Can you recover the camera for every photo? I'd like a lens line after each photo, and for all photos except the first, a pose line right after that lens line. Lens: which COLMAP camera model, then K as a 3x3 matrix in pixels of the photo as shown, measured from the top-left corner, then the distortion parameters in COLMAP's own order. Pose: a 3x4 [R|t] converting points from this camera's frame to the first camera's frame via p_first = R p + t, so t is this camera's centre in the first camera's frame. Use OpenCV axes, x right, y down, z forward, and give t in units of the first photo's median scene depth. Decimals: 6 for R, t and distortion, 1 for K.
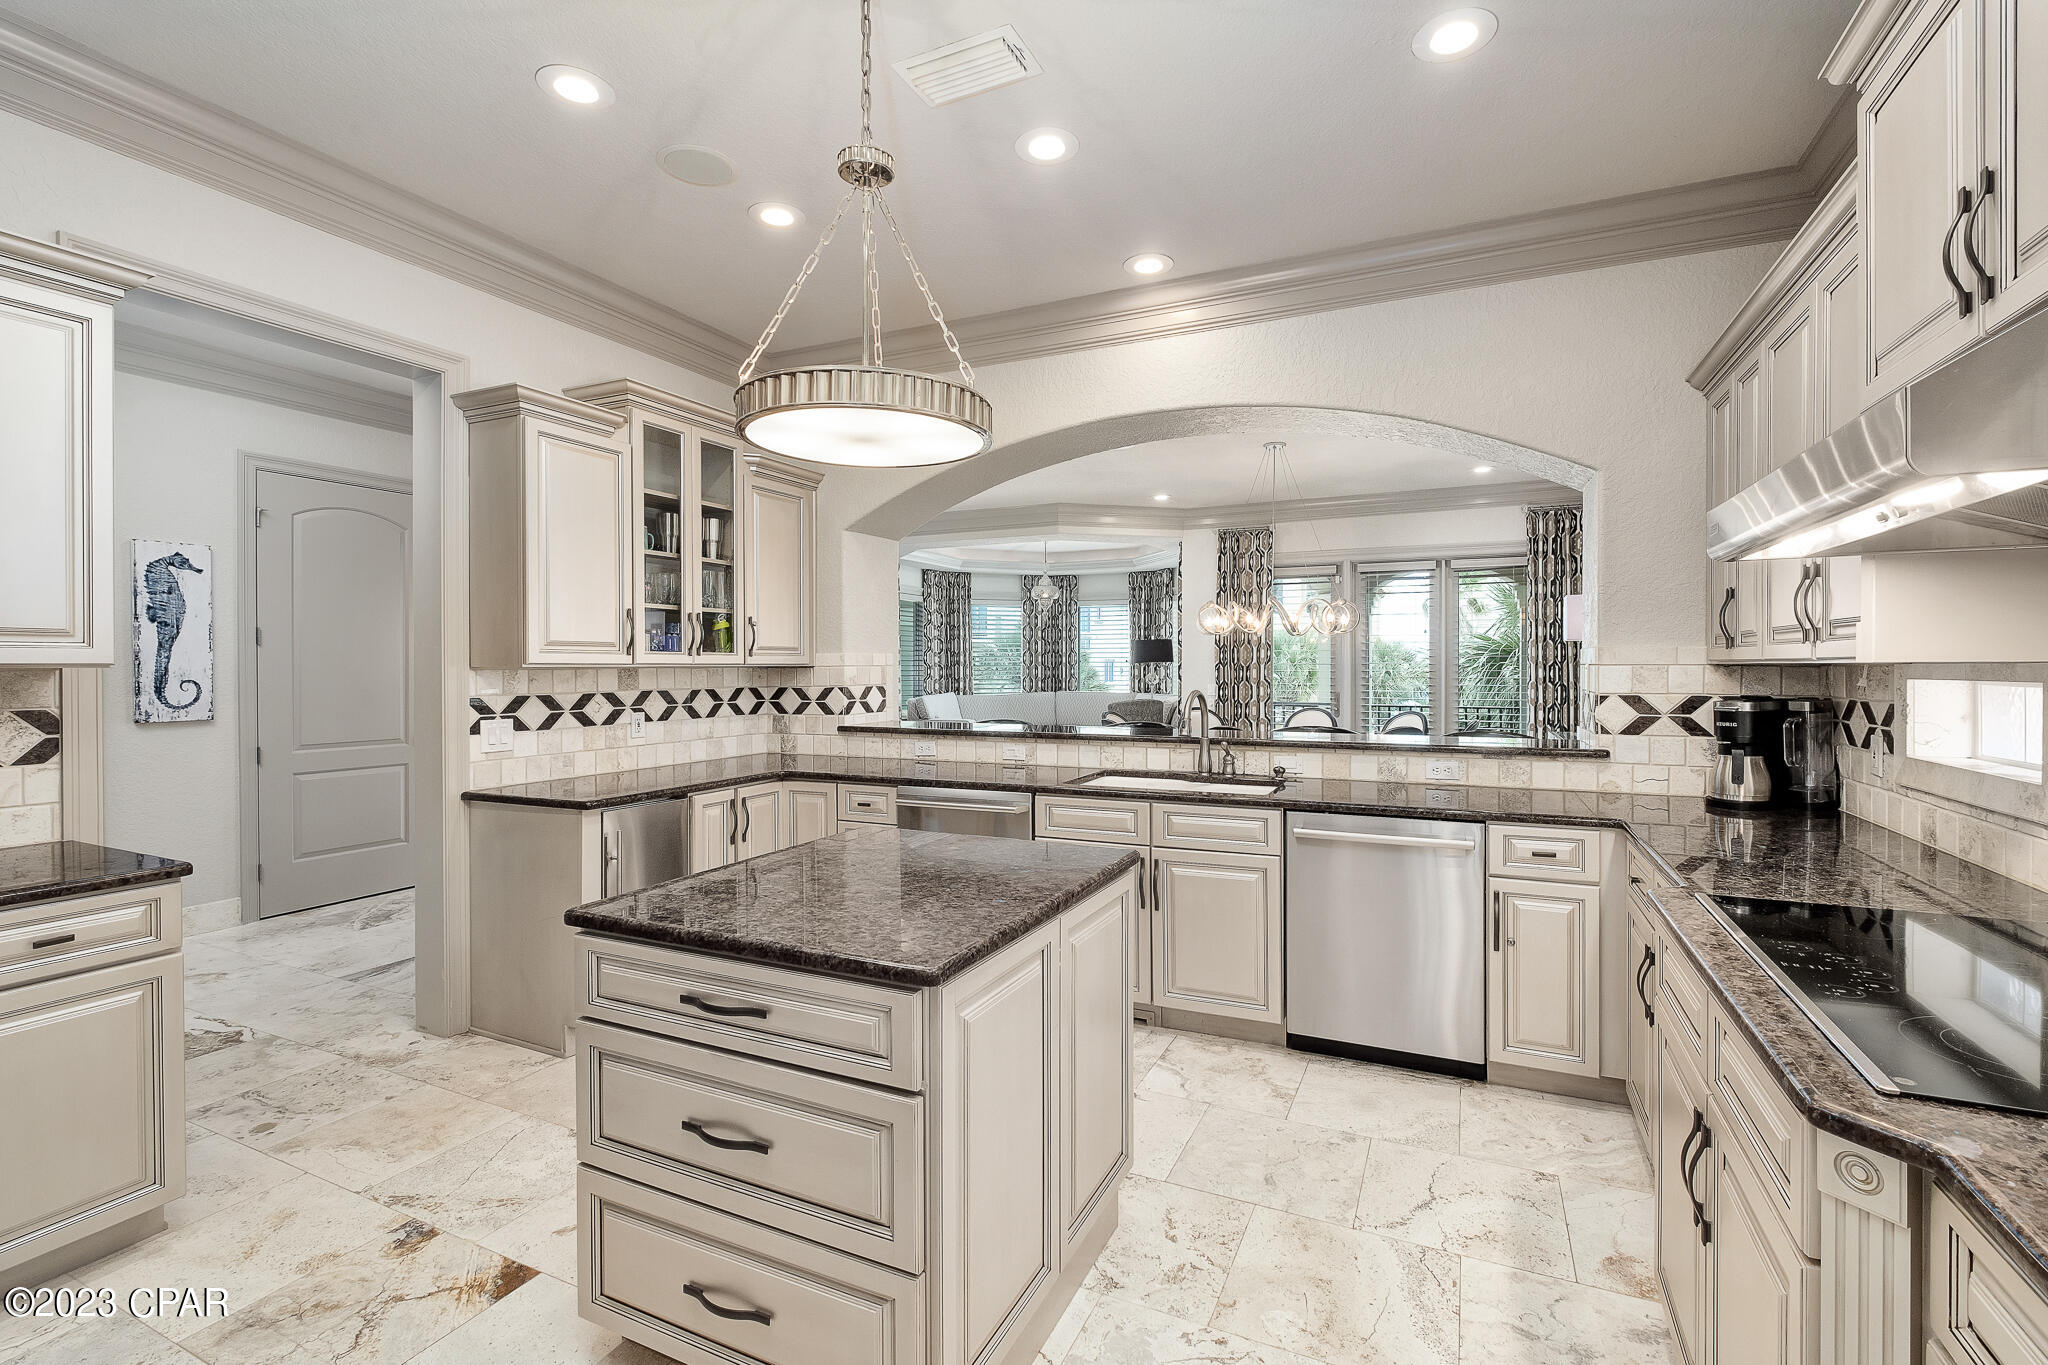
lens RADIAL K [[901.7, 0, 1022.1], [0, 901.7, 671.3], [0, 0, 1]] dist [0.000419, -0.000116]
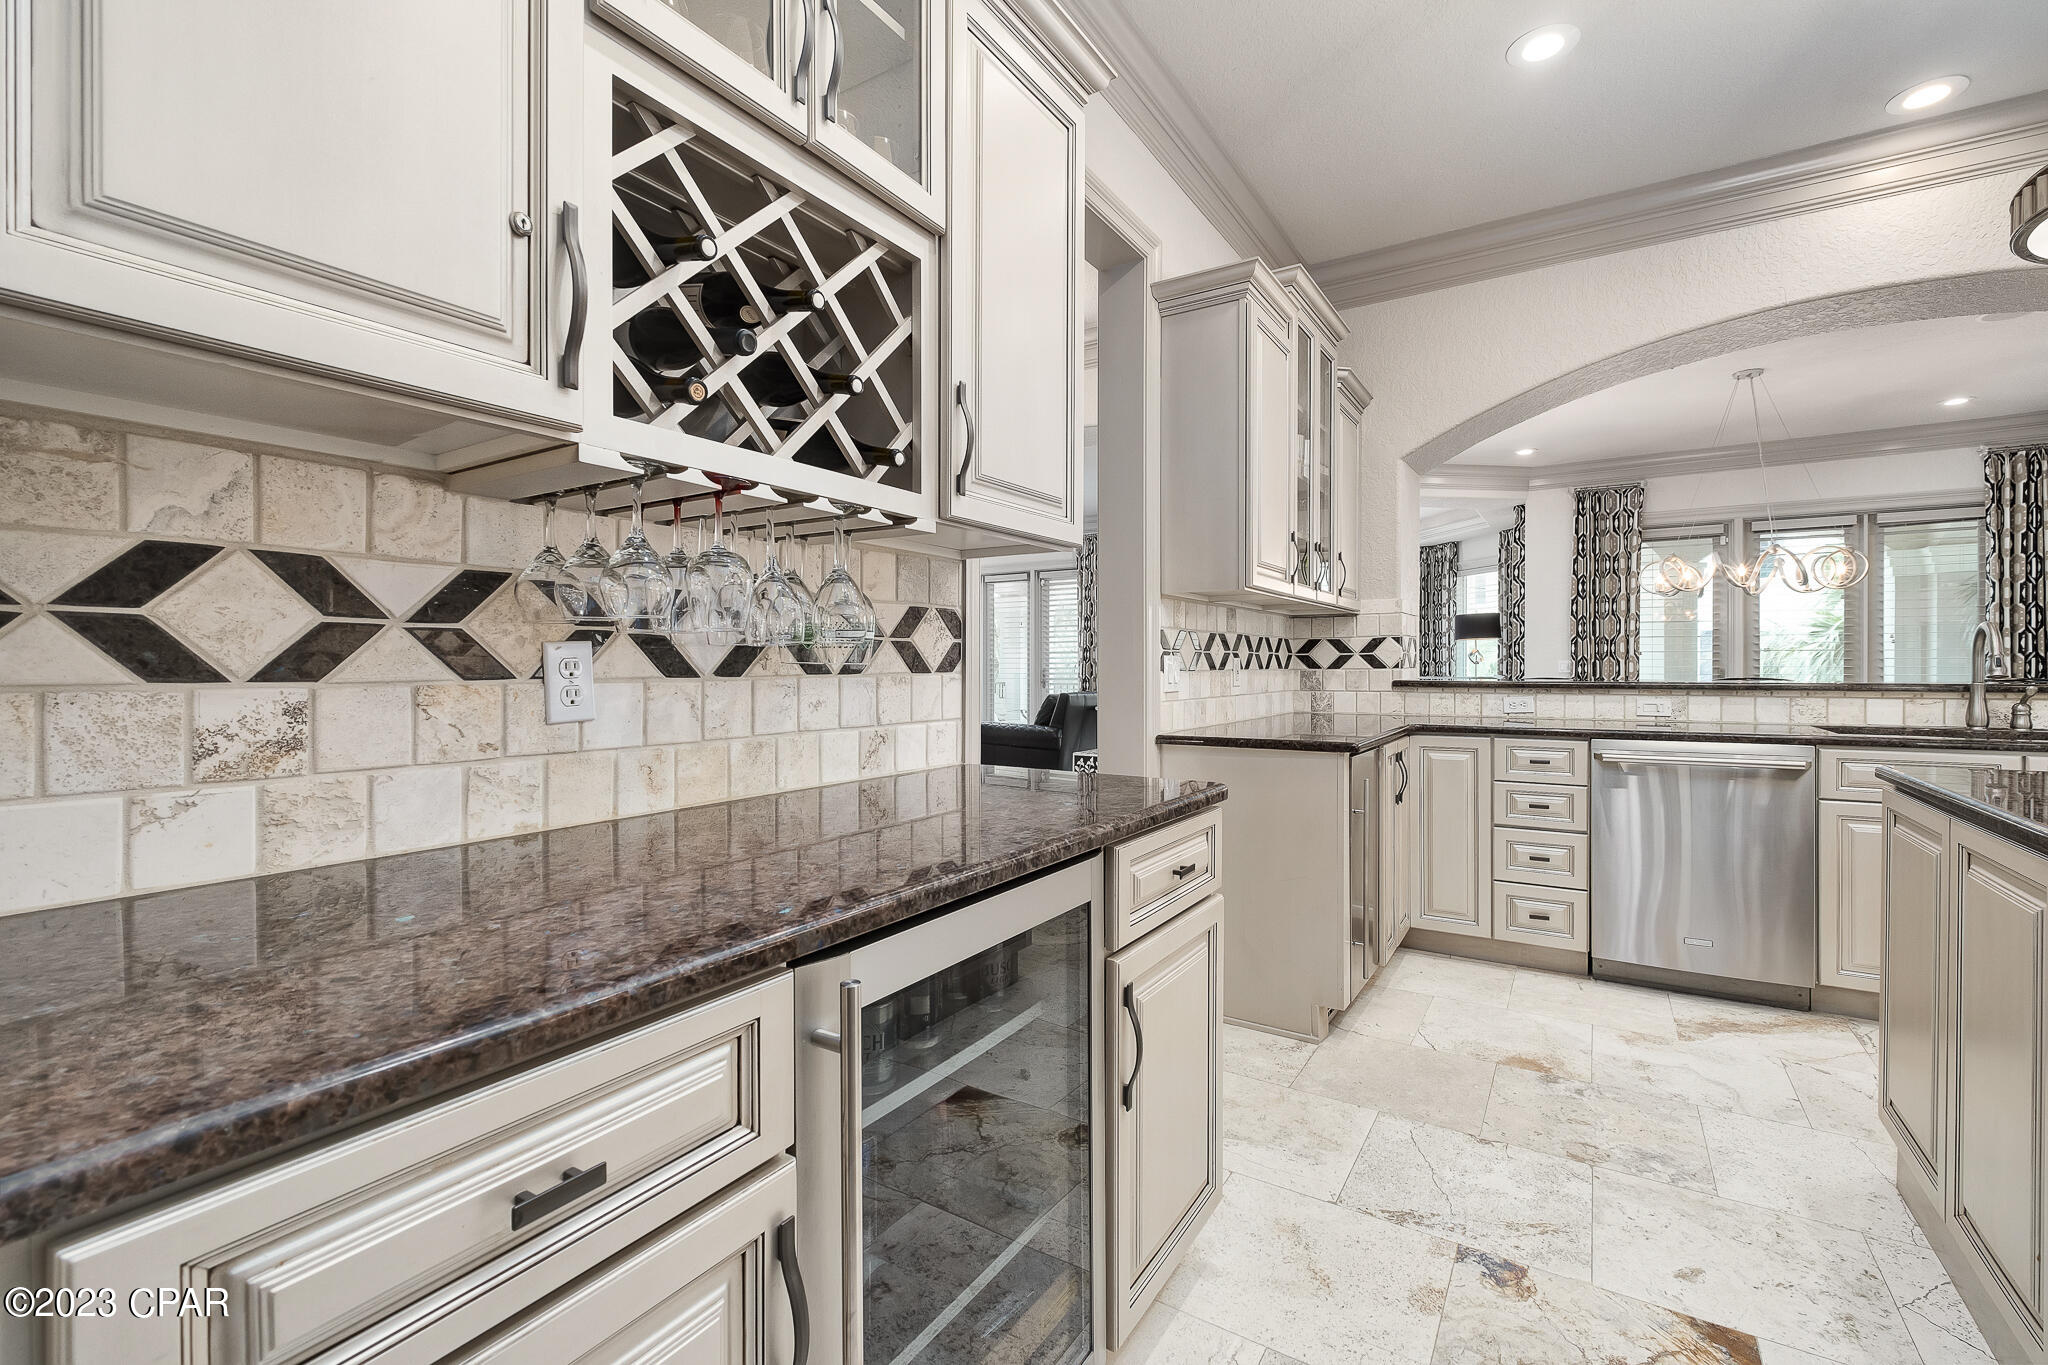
lens RADIAL K [[892.2, 0, 1021.3], [0, 892.2, 667.9], [0, 0, 1]] dist [0.000337, 0.000019]
pose [[0.991289, -0.003274, -0.131664, -0.448076], [0.002837, 0.999990, -0.003513, 0.049877], [0.131674, 0.003109, 0.991288, 0.083317]]
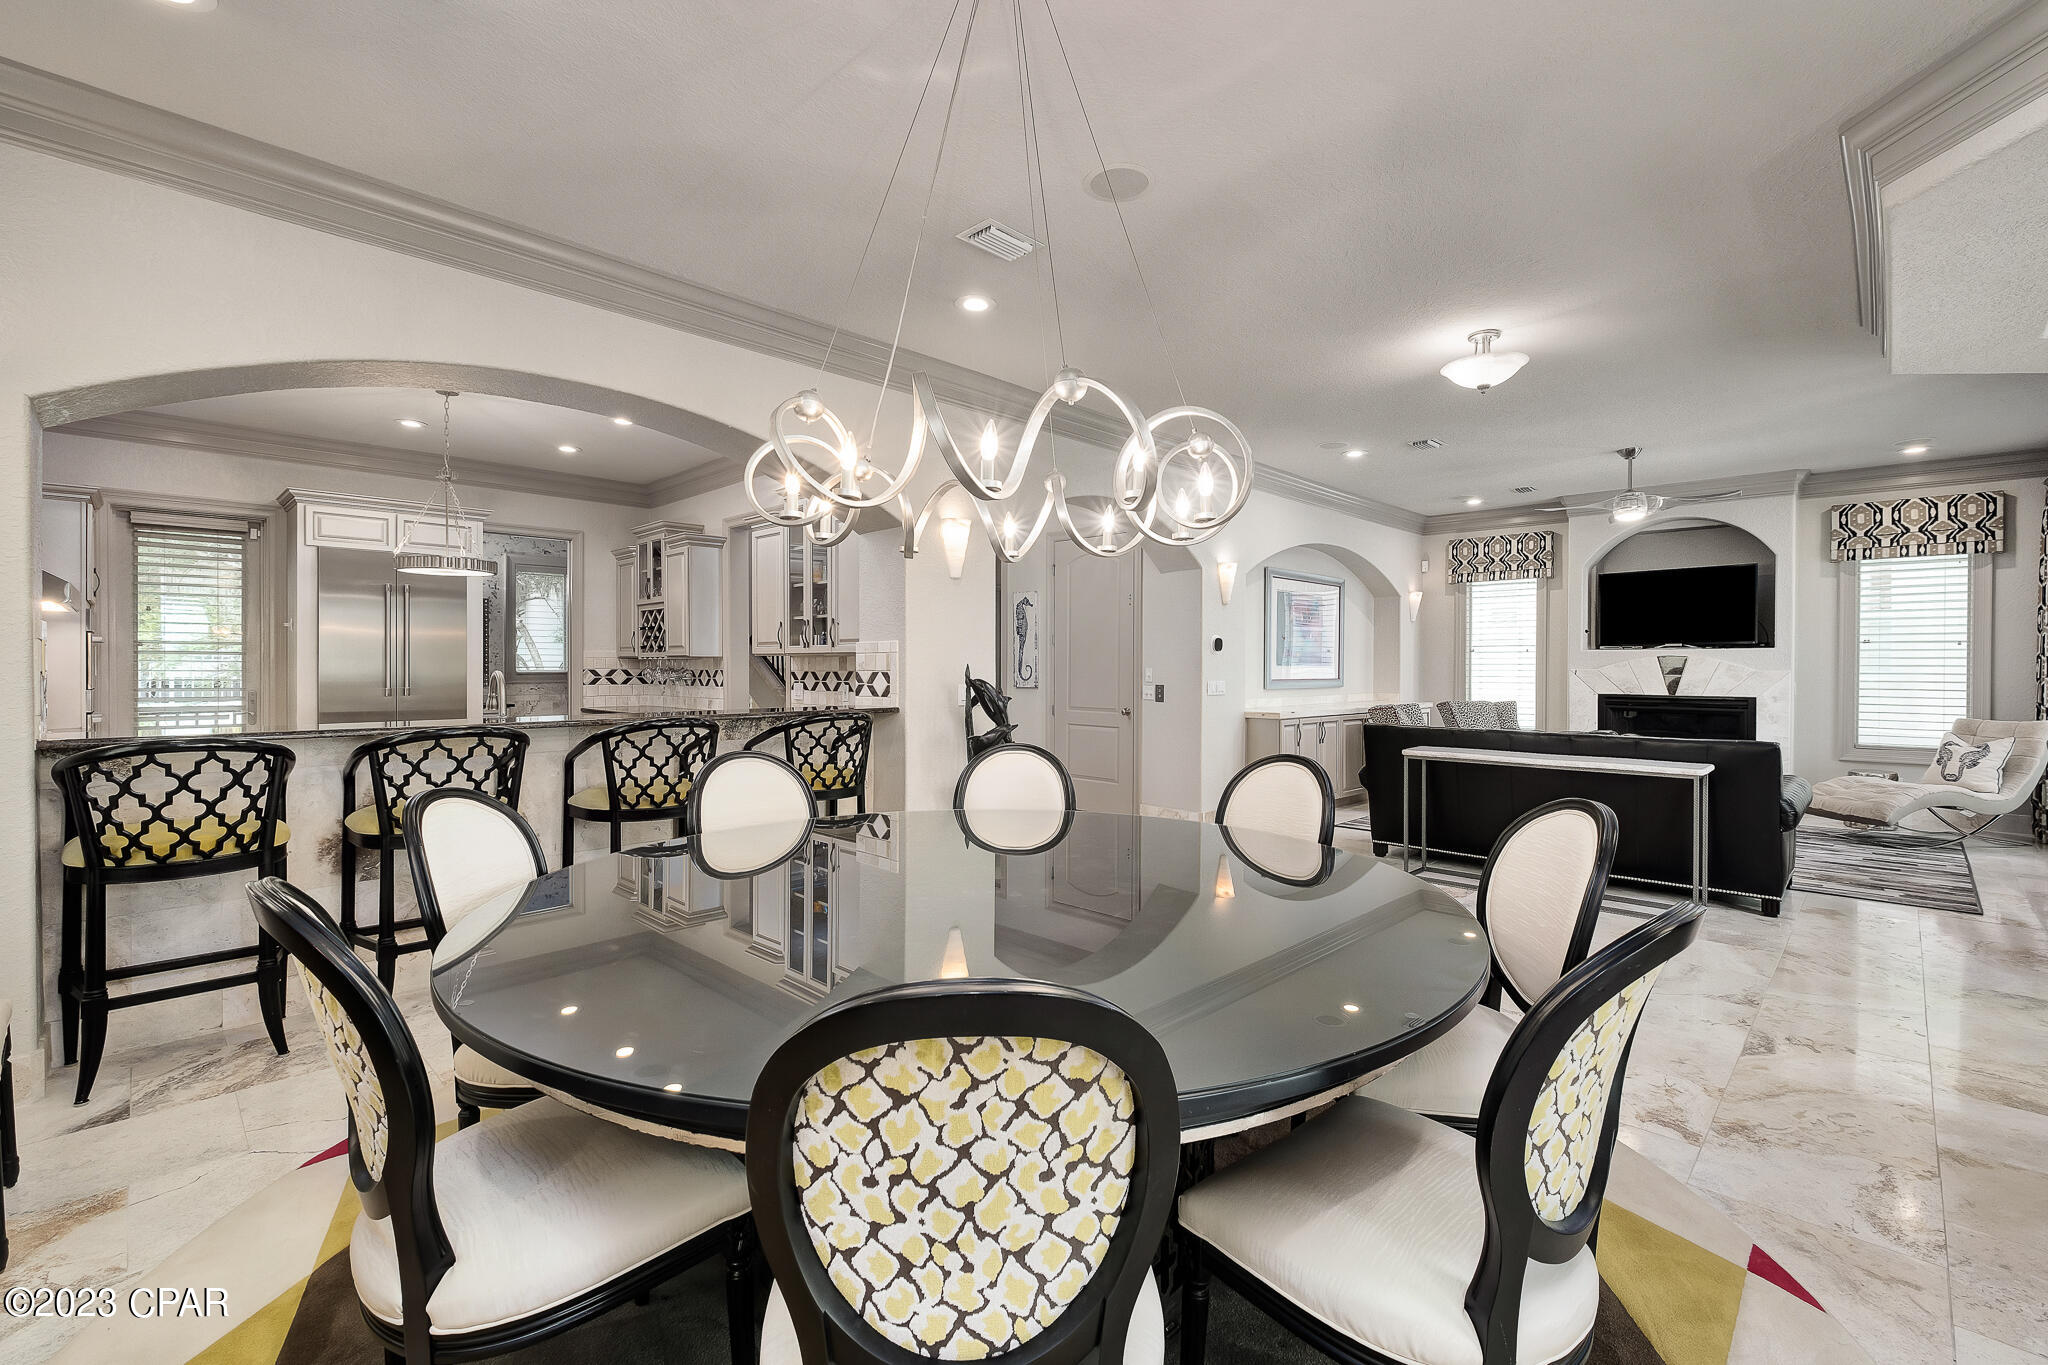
lens RADIAL K [[892.2, 0, 1021.3], [0, 892.2, 667.9], [0, 0, 1]] dist [0.000337, 0.000019]
pose [[-0.339131, 0.002897, -0.940735, 0.773682], [-0.007349, 0.999957, 0.005728, 0.004926], [0.940710, 0.008856, -0.339095, 1.541869]]
